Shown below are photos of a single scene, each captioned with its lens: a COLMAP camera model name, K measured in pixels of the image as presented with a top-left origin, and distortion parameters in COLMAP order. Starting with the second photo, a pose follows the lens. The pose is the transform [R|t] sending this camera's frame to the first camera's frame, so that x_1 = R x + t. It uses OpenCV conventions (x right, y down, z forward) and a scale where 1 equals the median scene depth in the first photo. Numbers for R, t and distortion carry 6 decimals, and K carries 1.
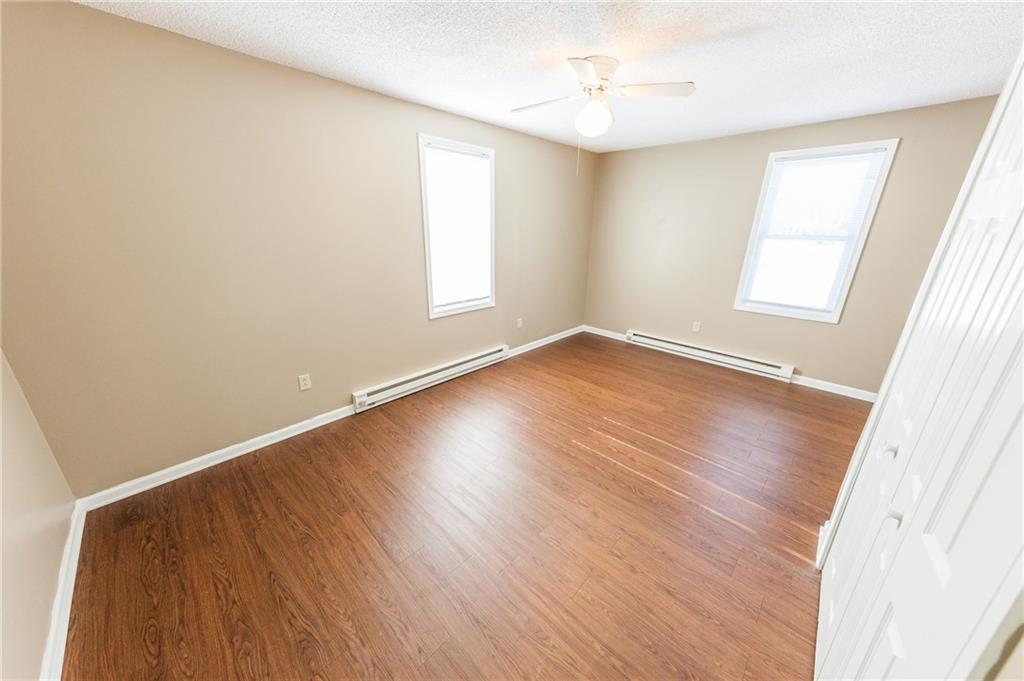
lens RADIAL K [[350.2, 0, 508.8], [0, 350.2, 342.3], [0, 0, 1]] dist [0.004830, 0.003150]
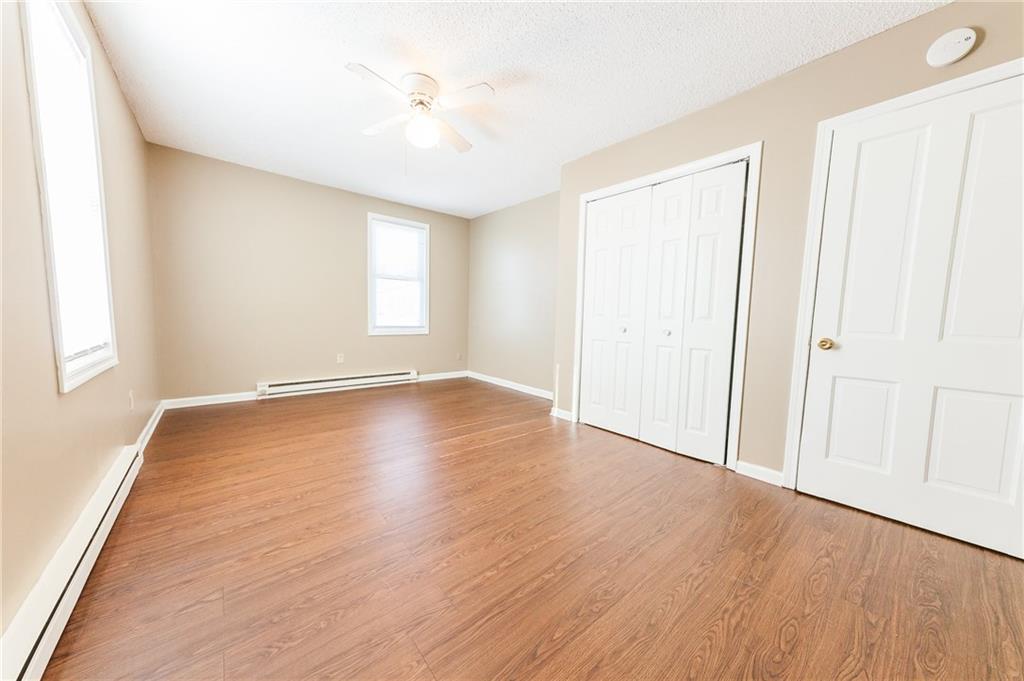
lens RADIAL K [[350.2, 0, 508.8], [0, 350.2, 342.3], [0, 0, 1]] dist [0.004830, 0.003150]
pose [[0.107473, -0.091281, 0.990009, -0.484679], [0.295292, 0.953771, 0.055884, -0.001560], [-0.949343, 0.286335, 0.129459, 0.453675]]
